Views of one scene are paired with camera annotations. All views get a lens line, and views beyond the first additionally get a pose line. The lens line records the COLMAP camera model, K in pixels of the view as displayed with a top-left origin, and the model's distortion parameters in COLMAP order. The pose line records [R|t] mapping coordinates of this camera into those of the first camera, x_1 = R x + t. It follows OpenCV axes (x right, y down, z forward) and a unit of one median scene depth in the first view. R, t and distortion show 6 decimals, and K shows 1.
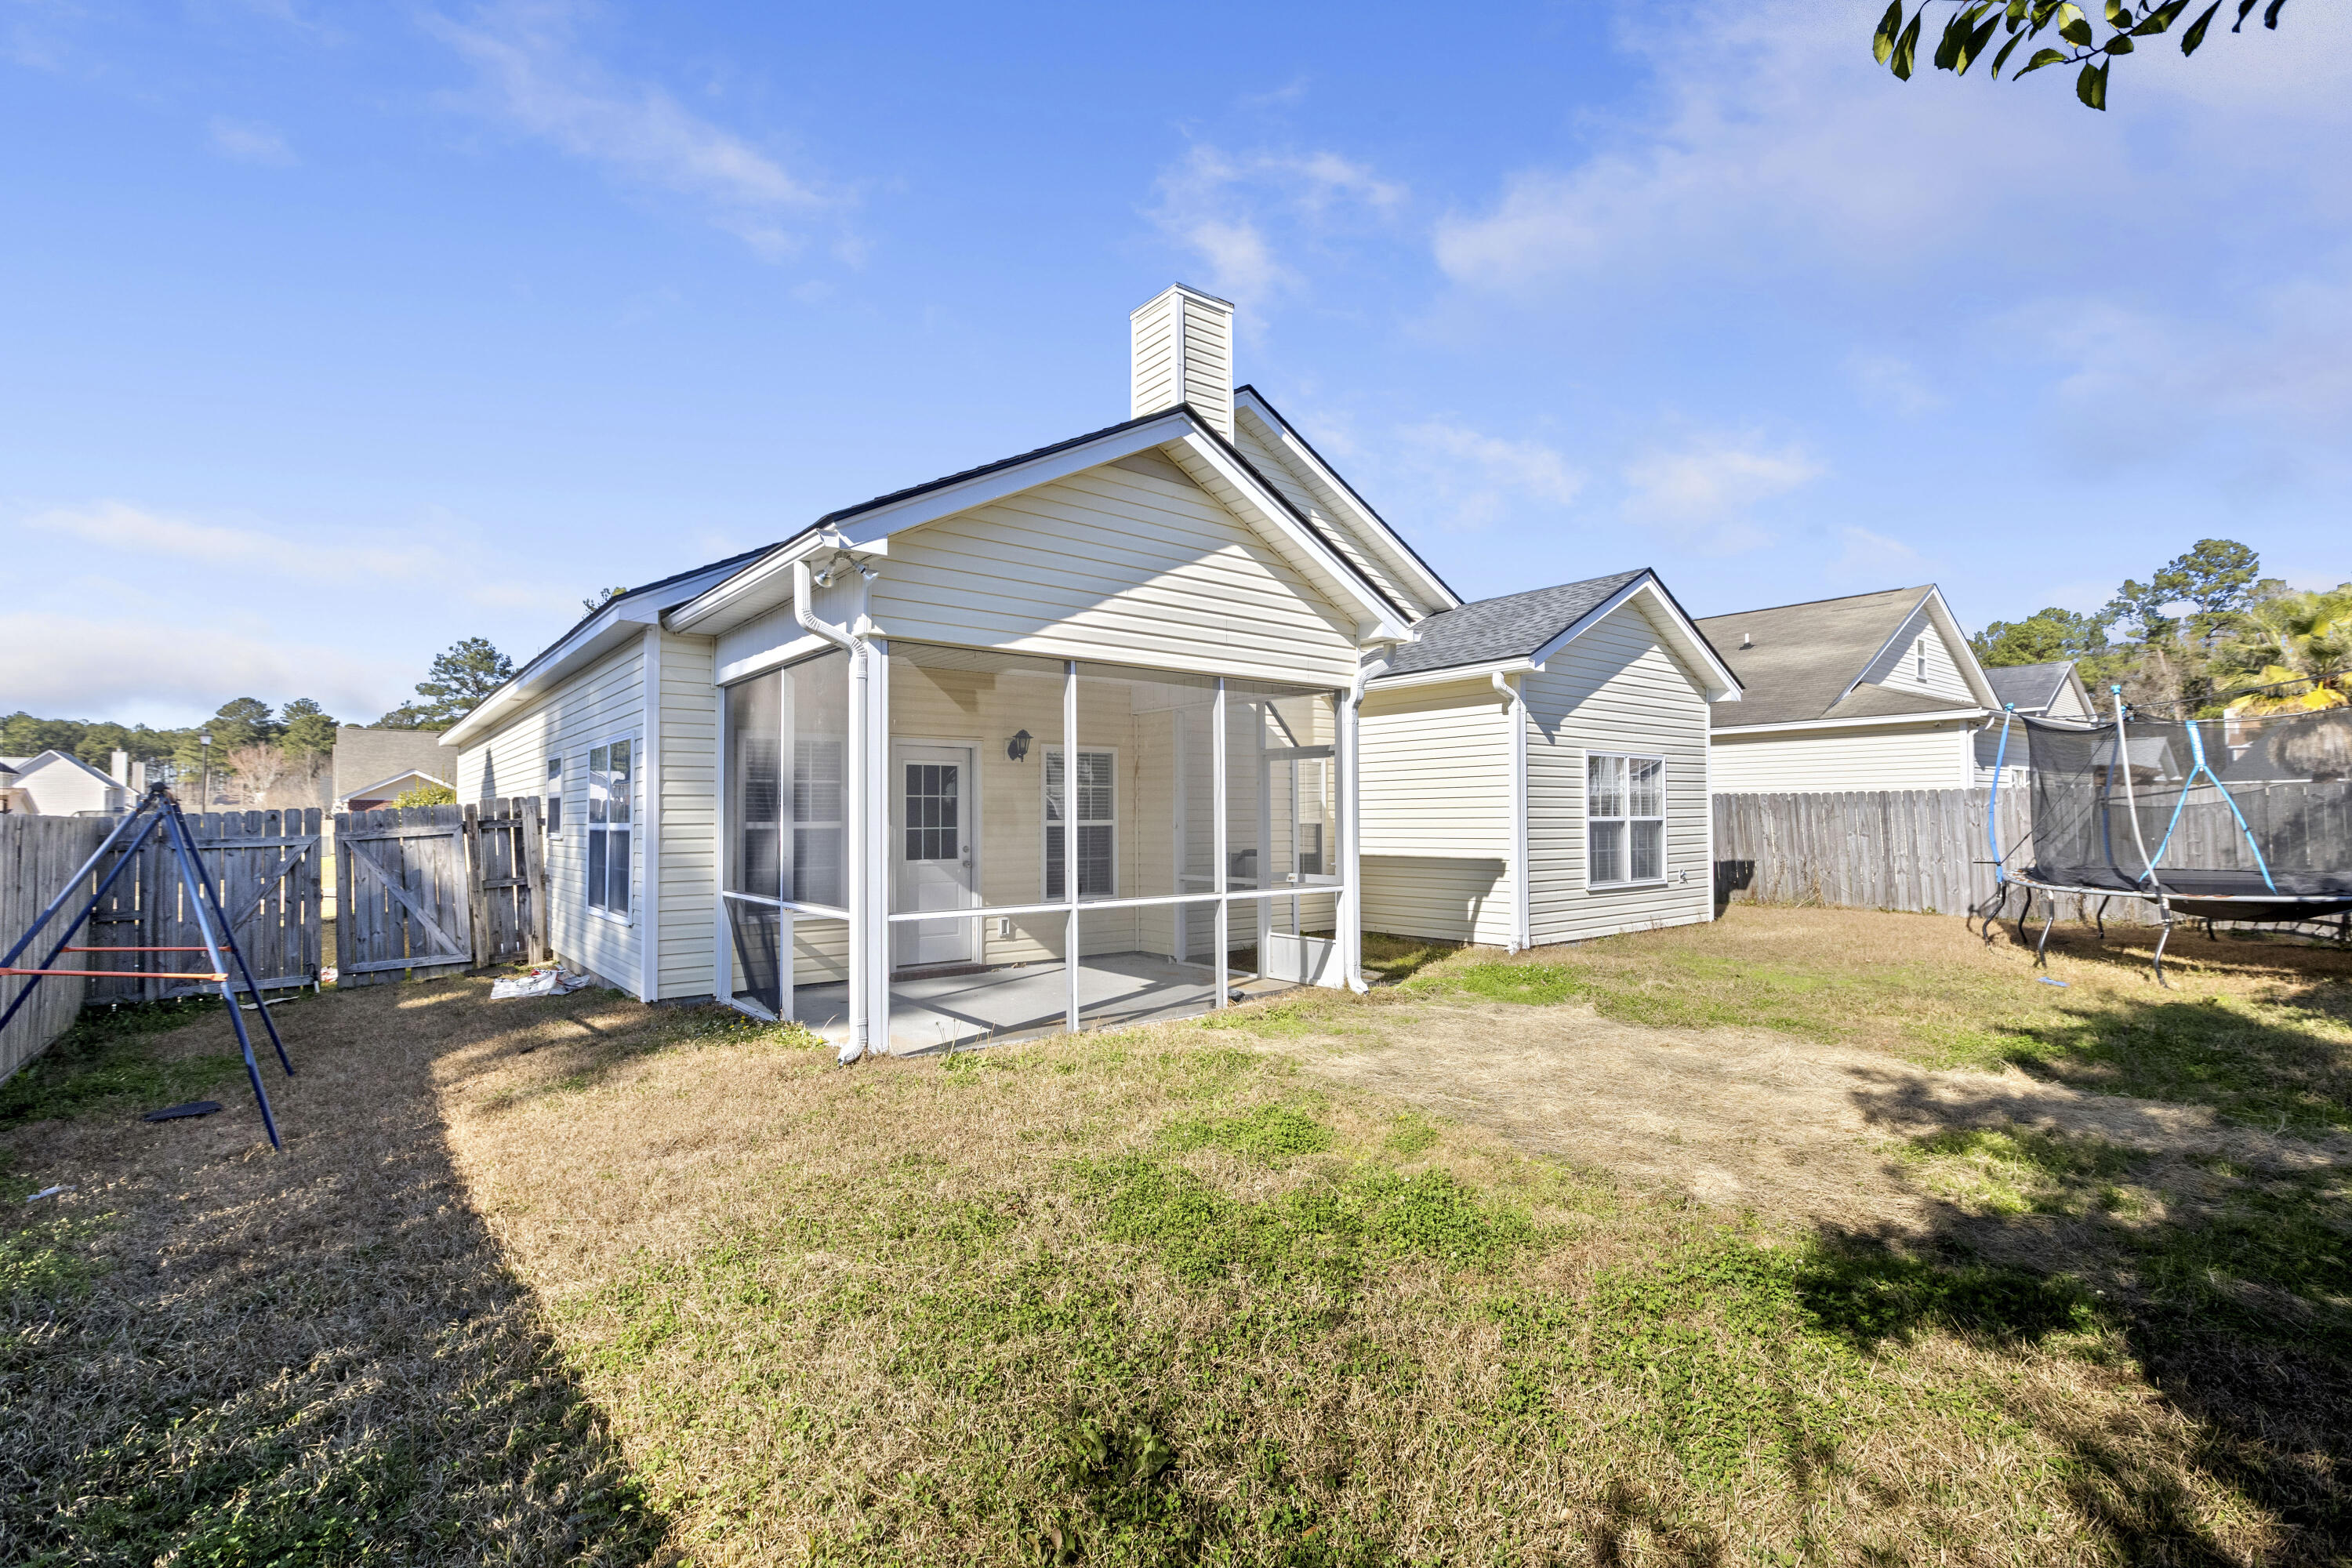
lens RADIAL K [[1049.5, 0, 1178.8], [0, 1049.5, 791.0], [0, 0, 1]] dist [0.000435, -0.000106]
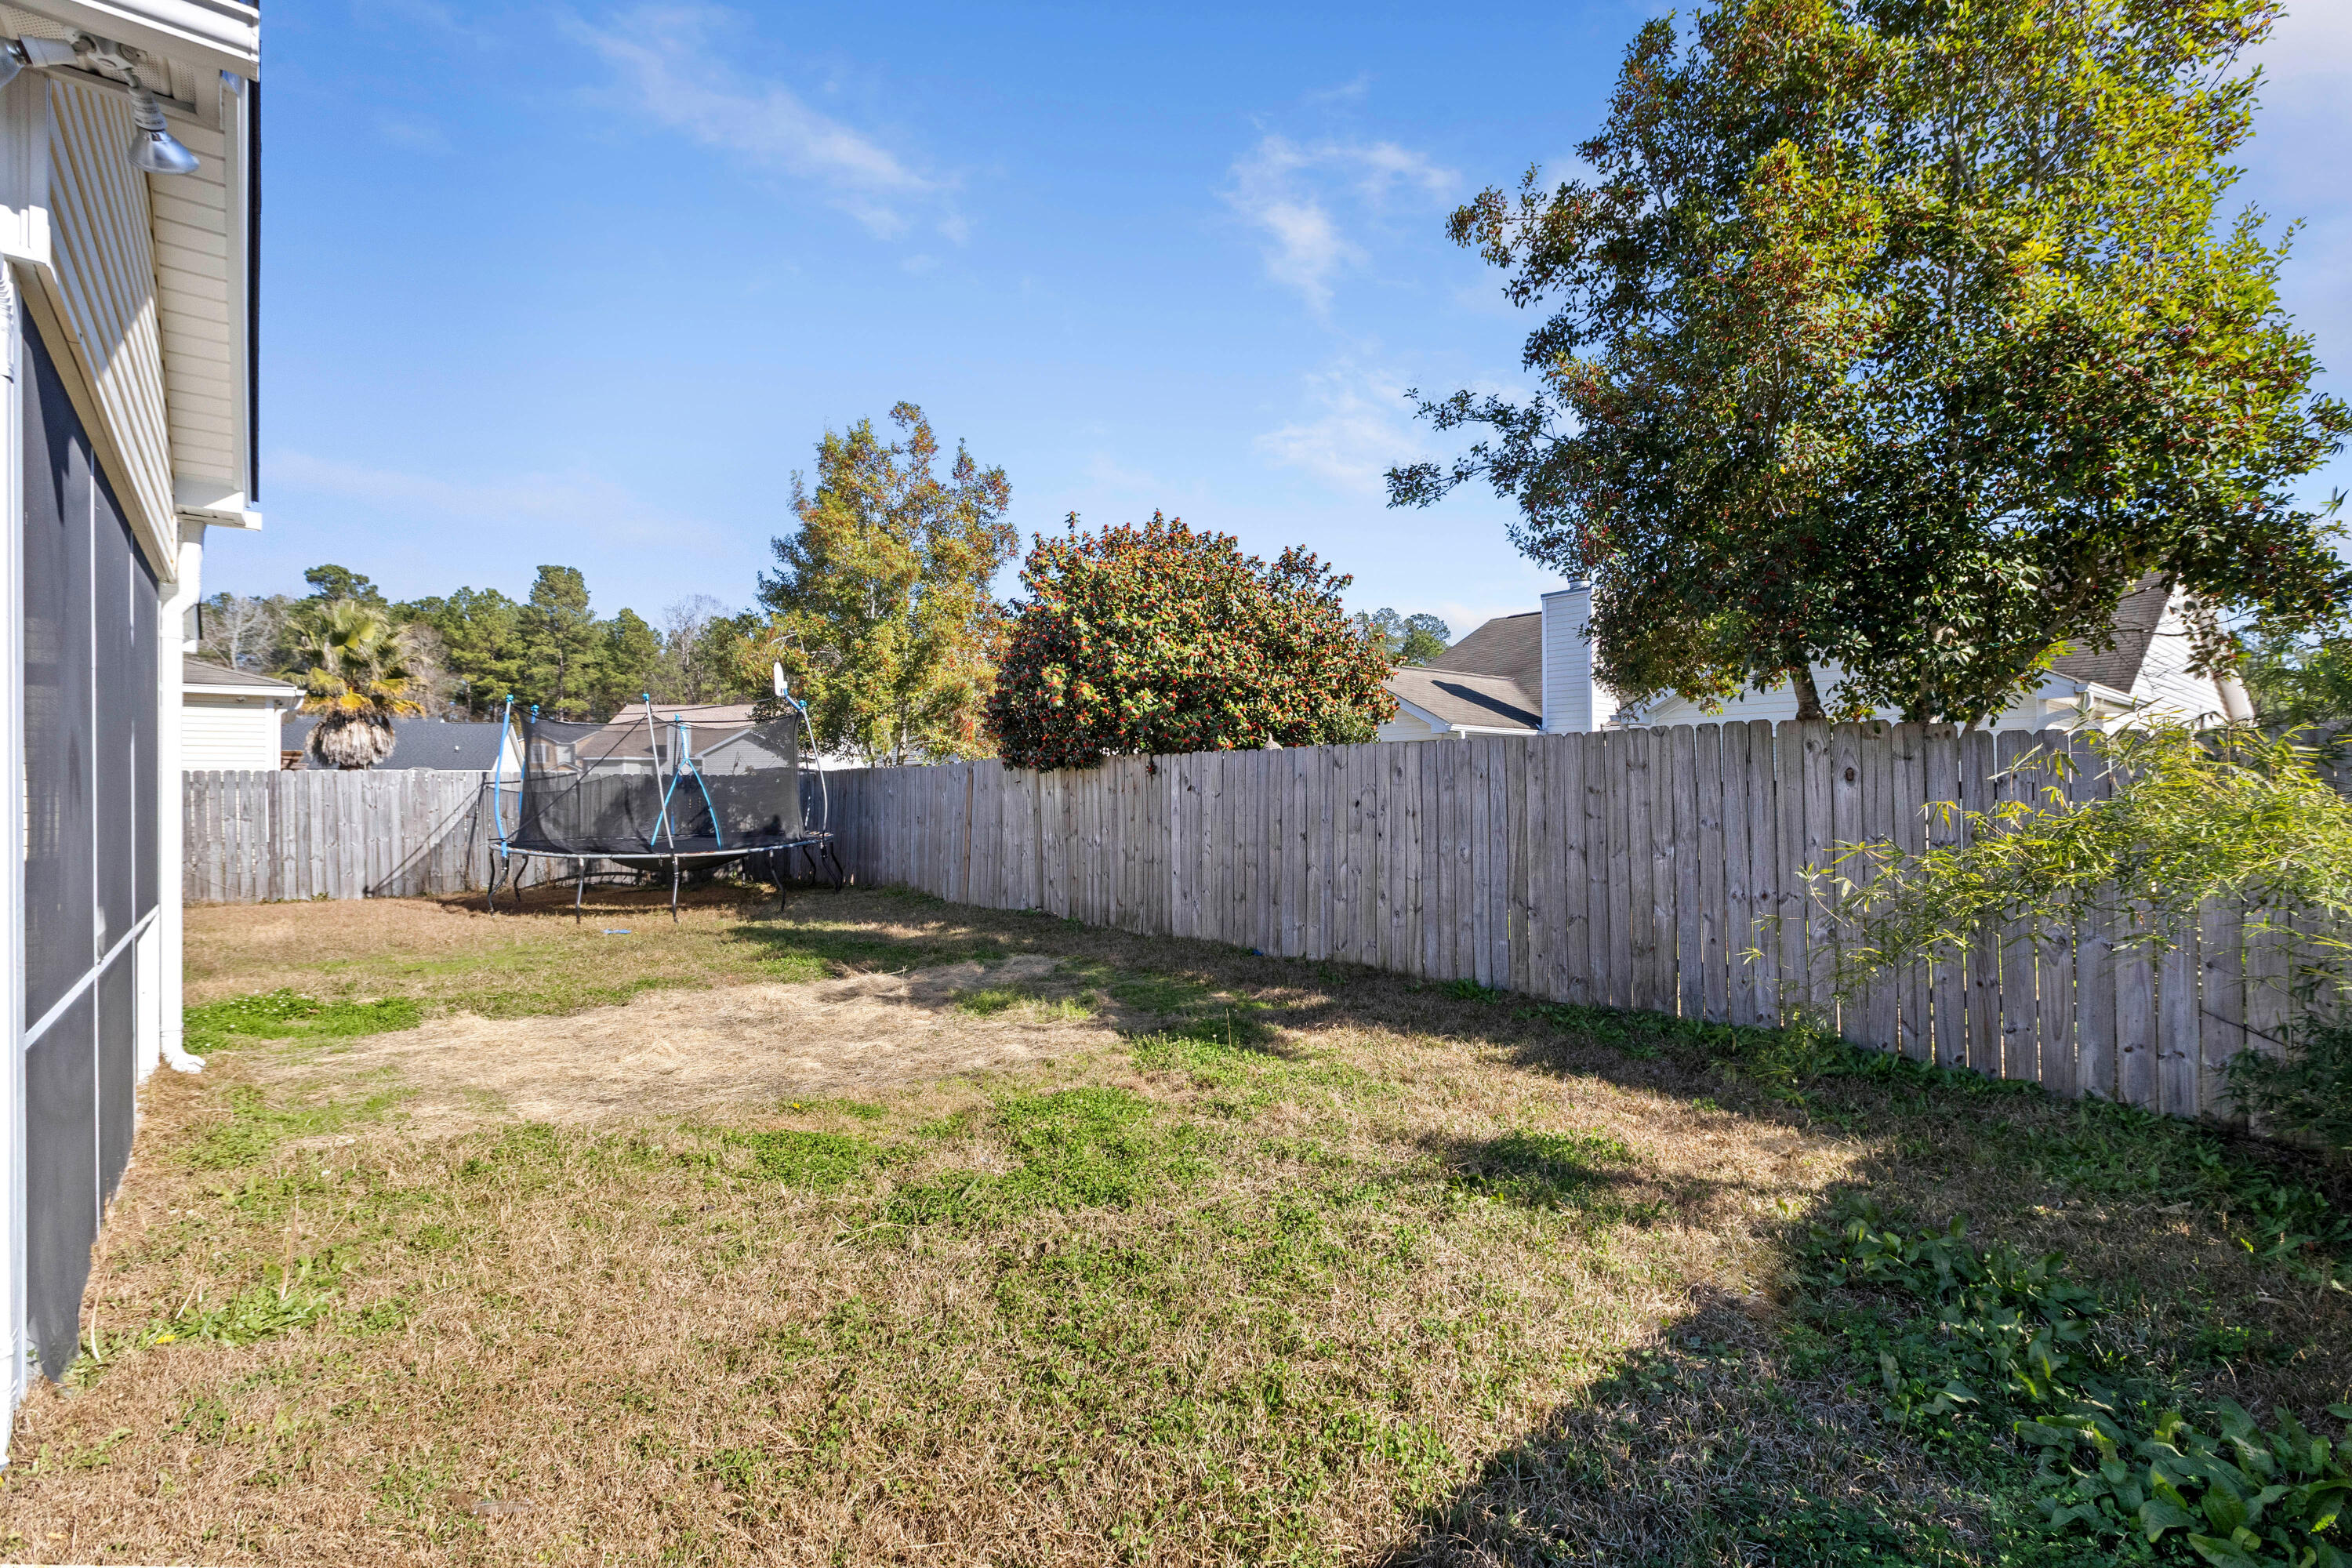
lens RADIAL K [[1049.5, 0, 1178.8], [0, 1049.5, 791.0], [0, 0, 1]] dist [0.000435, -0.000106]
pose [[-0.034289, 0.007848, 0.999381, -0.274269], [-0.018087, 0.999801, -0.008471, 0.012016], [-0.999248, -0.018366, -0.034140, 0.259365]]
